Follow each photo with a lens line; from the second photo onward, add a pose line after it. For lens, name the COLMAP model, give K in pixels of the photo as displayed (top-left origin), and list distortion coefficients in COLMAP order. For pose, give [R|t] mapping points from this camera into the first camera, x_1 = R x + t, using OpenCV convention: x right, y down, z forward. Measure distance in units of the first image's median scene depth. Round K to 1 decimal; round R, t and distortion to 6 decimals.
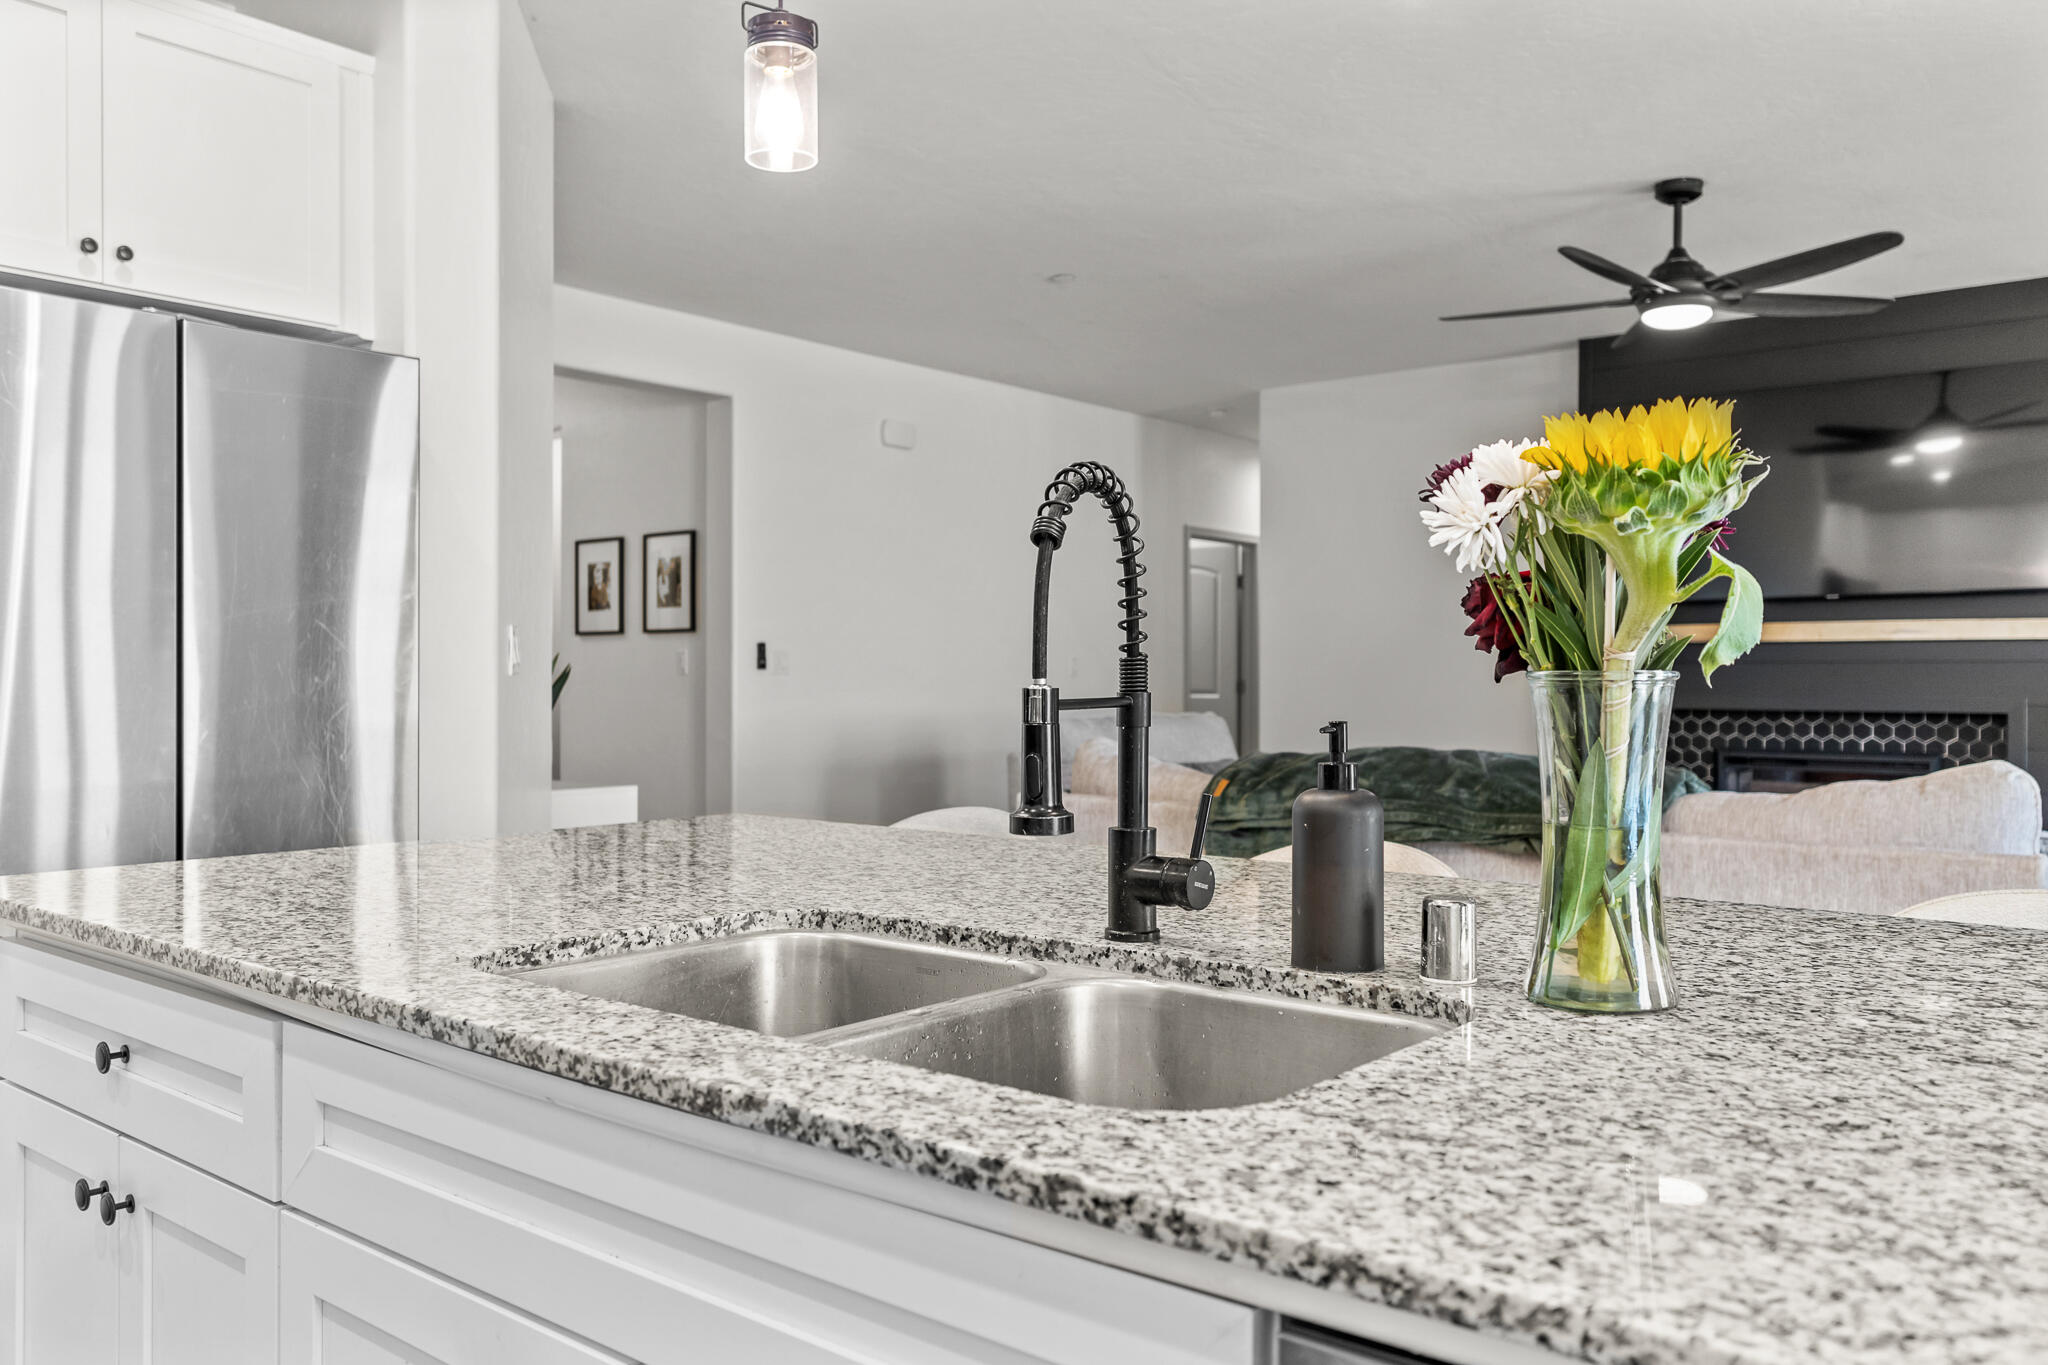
lens RADIAL K [[1578.7, 0, 1023.1], [0, 1578.7, 677.8], [0, 0, 1]] dist [0.012031, -0.000446]
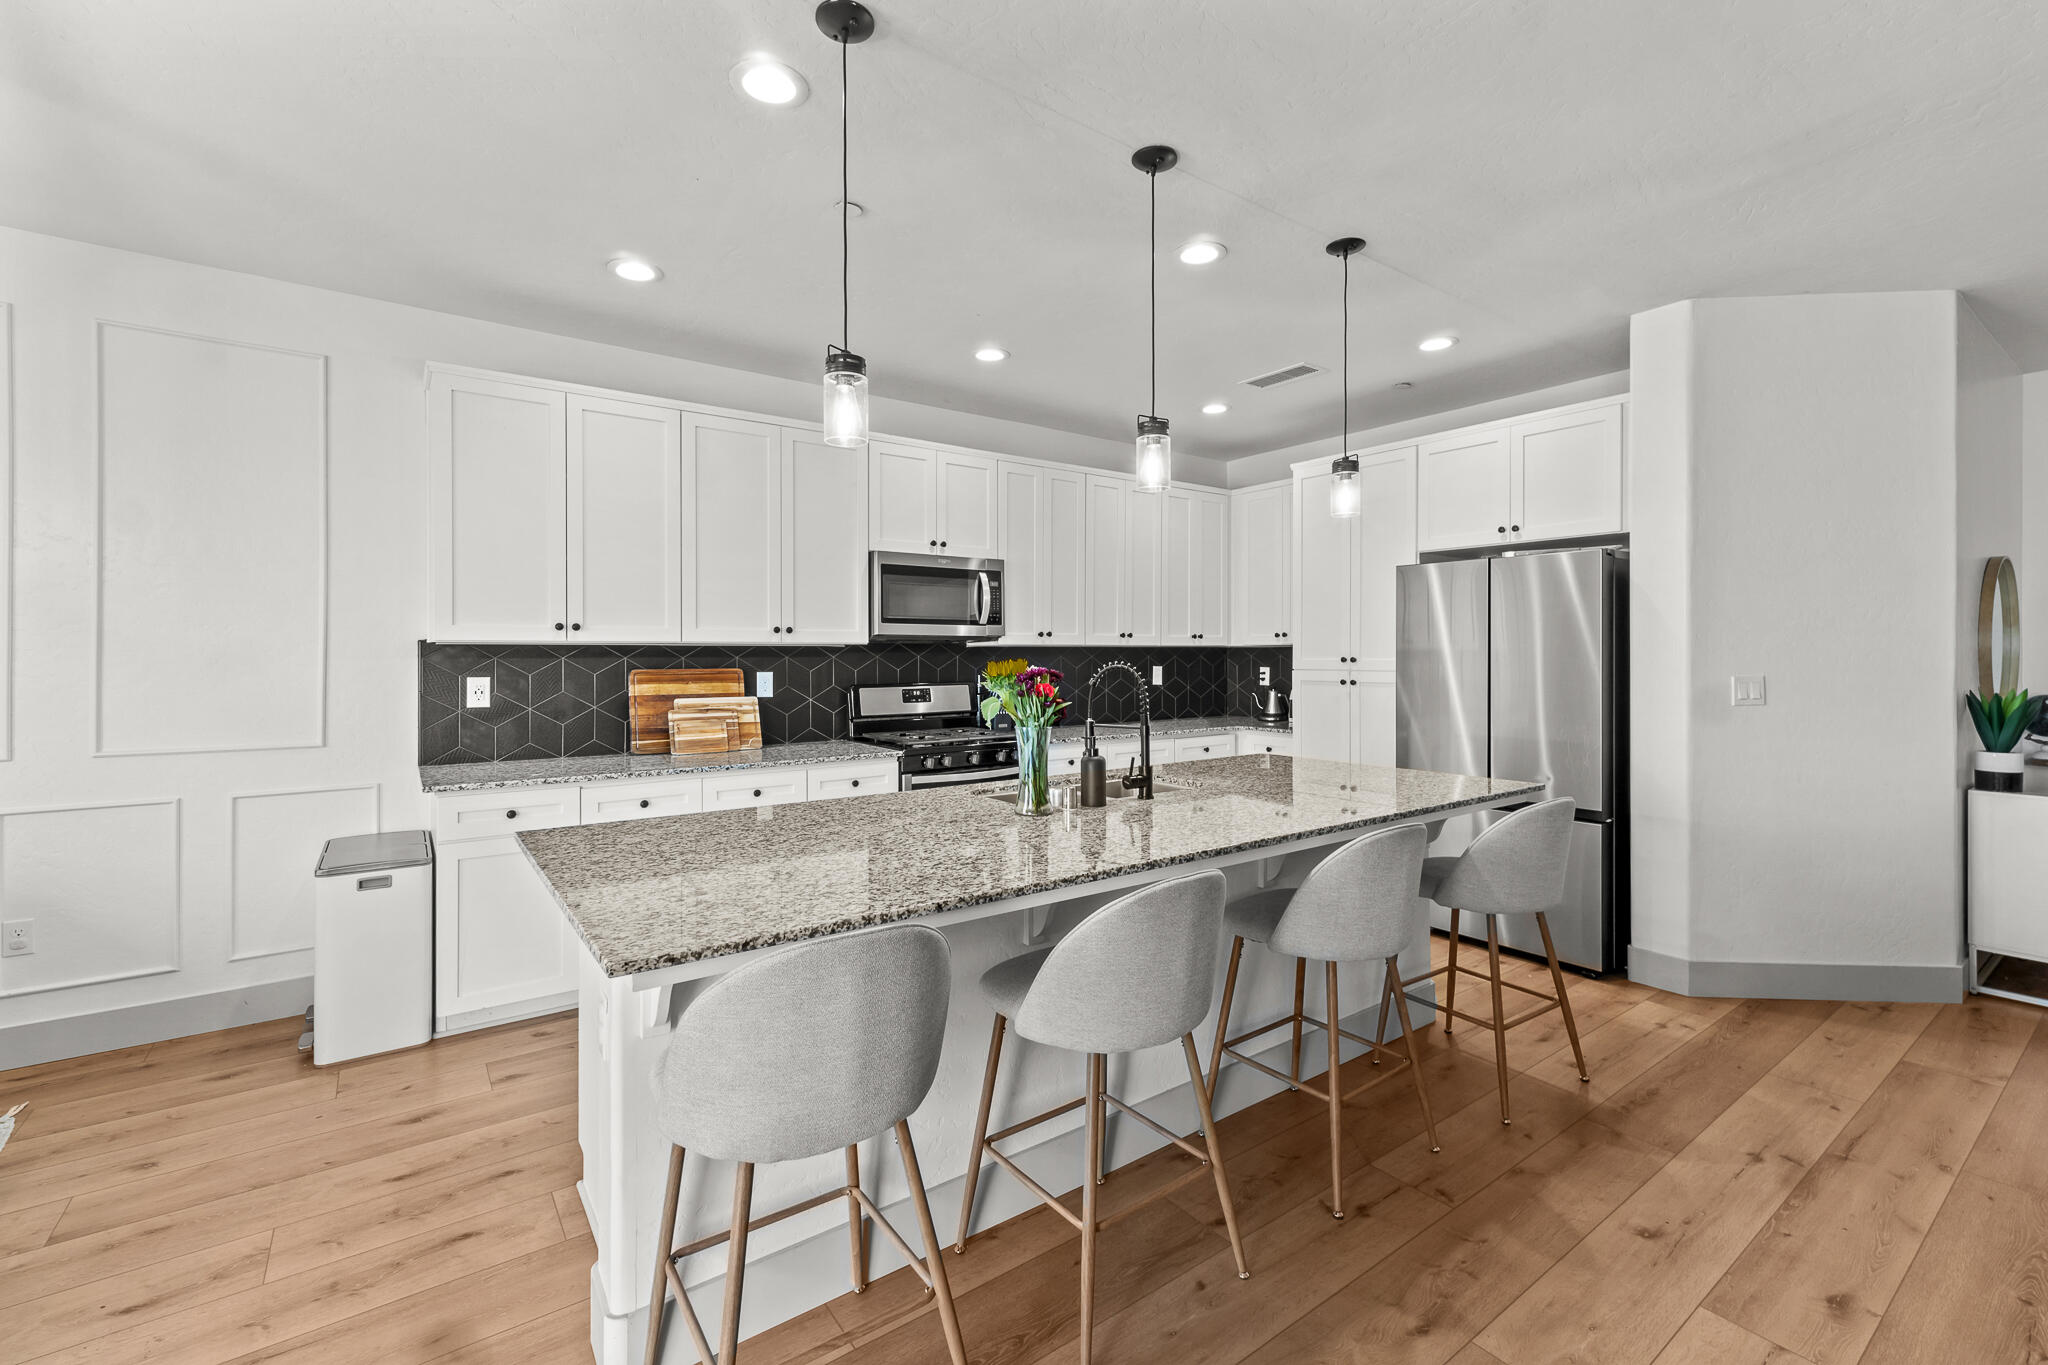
lens RADIAL K [[873.0, 0, 1024.1], [0, 873.0, 651.3], [0, 0, 1]] dist [0.006884, 0.000070]
pose [[-0.248444, -0.006579, -0.968624, 0.568303], [0.001772, 0.999972, -0.007247, -0.039470], [0.968645, -0.003517, -0.248425, 0.354371]]
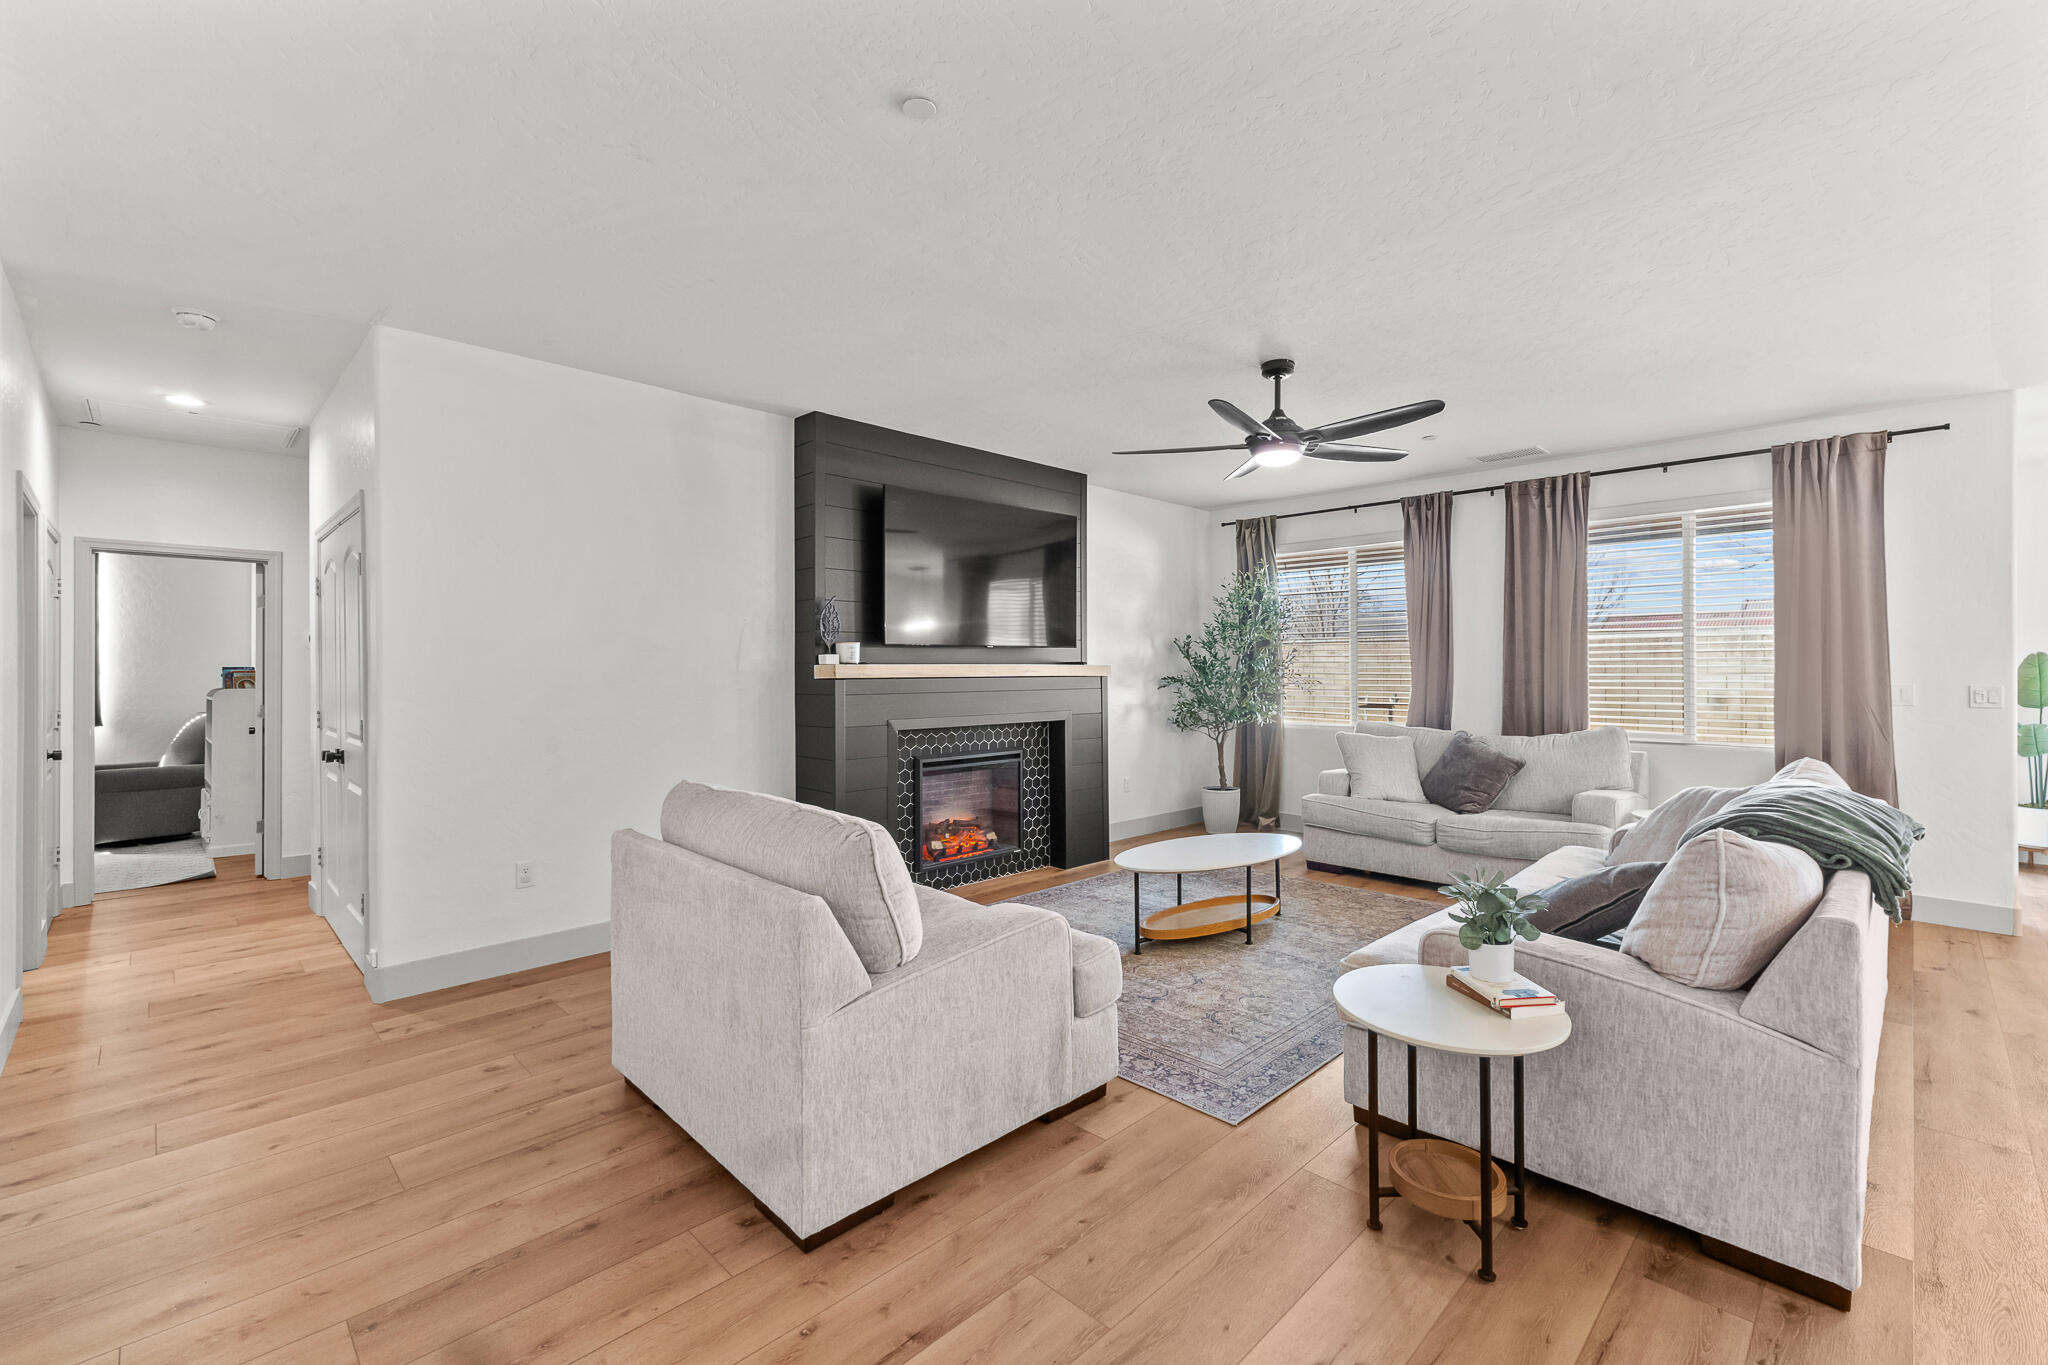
lens RADIAL K [[873.0, 0, 1006.0], [0, 873.0, 661.4], [0, 0, 1]] dist [0.006884, 0.000070]
pose [[0.110716, 0.003903, 0.993844, -0.383119], [-0.002615, 0.999990, -0.003636, -0.045299], [-0.993849, -0.002197, 0.110725, 1.145601]]
